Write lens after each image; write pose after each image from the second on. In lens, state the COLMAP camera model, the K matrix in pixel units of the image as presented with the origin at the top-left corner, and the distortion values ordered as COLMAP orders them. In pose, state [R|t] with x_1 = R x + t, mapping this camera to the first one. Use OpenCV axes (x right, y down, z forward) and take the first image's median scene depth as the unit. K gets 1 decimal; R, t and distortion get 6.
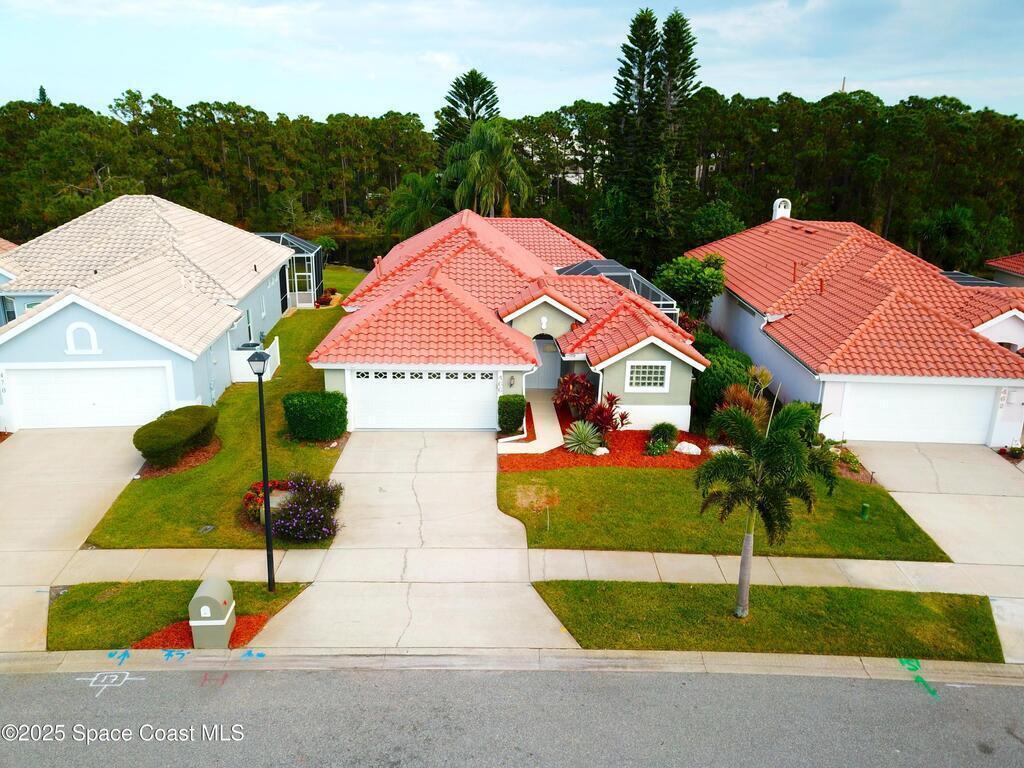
lens RADIAL K [[779.6, 0, 515.0], [0, 779.6, 385.1], [0, 0, 1]] dist [0.019070, -0.024504]
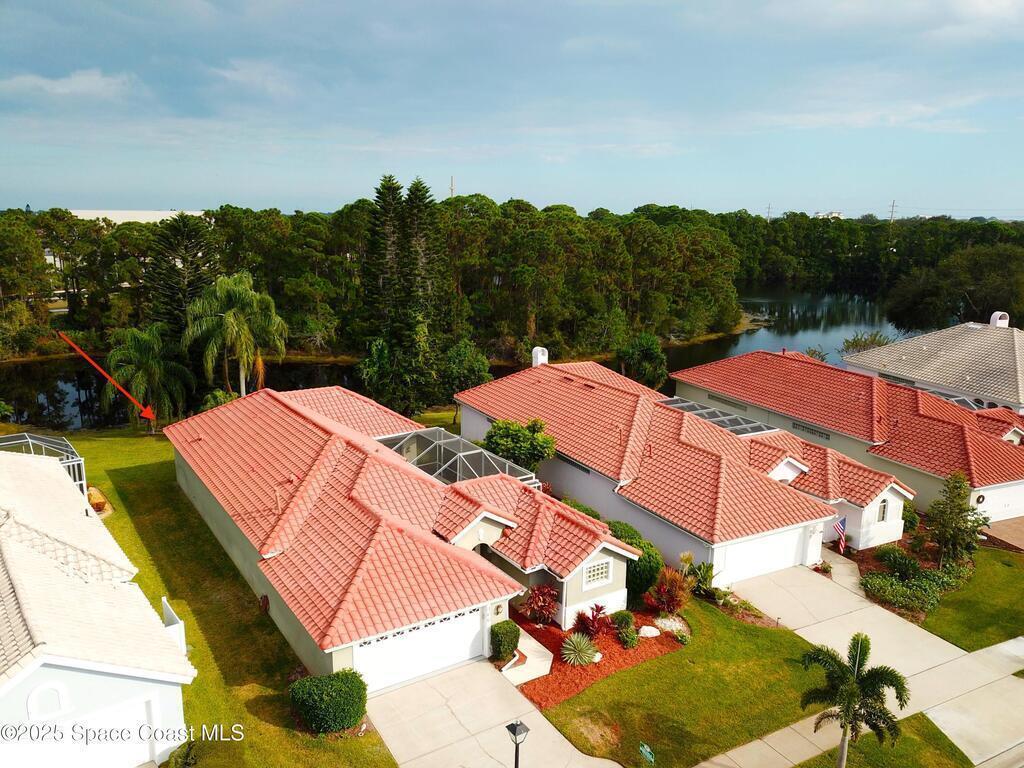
lens RADIAL K [[779.6, 0, 513.7], [0, 779.6, 386.7], [0, 0, 1]] dist [0.019070, -0.024504]
pose [[0.860681, -0.118899, 0.495067, -0.481961], [0.148663, 0.988665, -0.021009, -0.282751], [-0.486958, 0.091680, 0.868601, 0.025785]]
